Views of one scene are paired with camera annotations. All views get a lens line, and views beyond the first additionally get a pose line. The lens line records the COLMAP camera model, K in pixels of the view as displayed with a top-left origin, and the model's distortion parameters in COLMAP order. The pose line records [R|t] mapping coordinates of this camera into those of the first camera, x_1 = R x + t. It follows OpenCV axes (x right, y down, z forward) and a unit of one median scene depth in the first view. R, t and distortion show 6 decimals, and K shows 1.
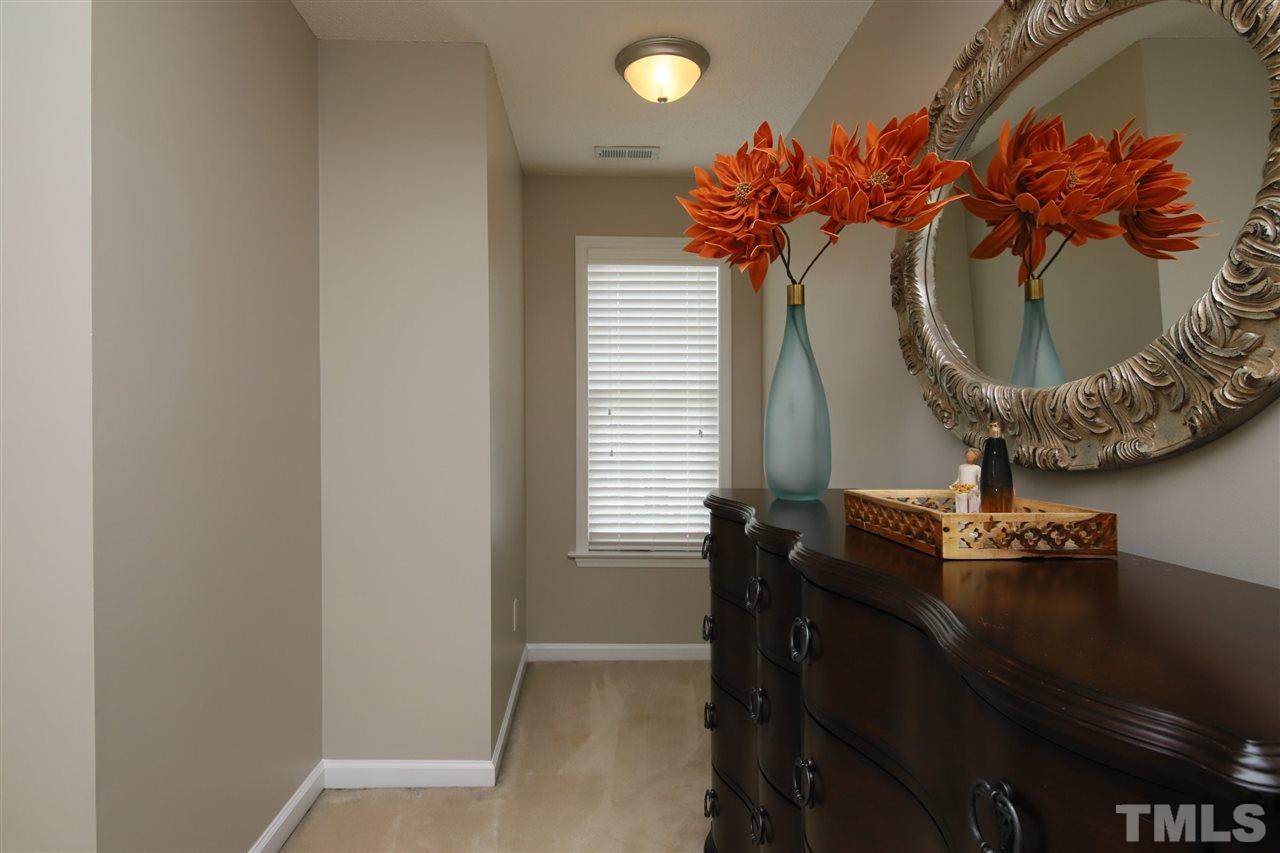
lens RADIAL K [[582.7, 0, 635.8], [0, 582.7, 406.4], [0, 0, 1]] dist [-0.000139, -0.010510]
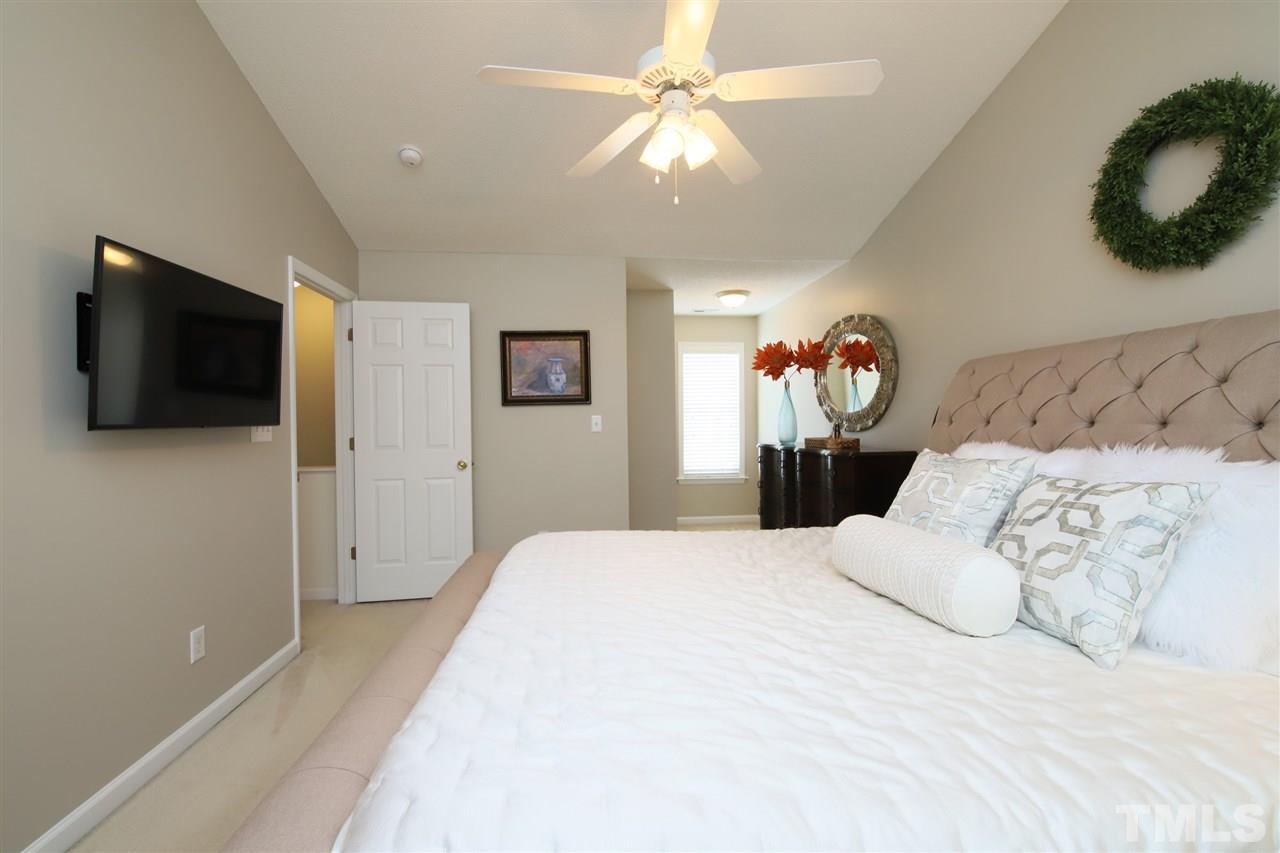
lens RADIAL K [[582.7, 0, 635.8], [0, 582.7, 406.4], [0, 0, 1]] dist [-0.000139, -0.010510]
pose [[0.994582, -0.013064, 0.103135, -0.937274], [0.014647, 0.999786, -0.014598, -0.011565], [-0.102922, 0.016030, 0.994560, -2.236205]]
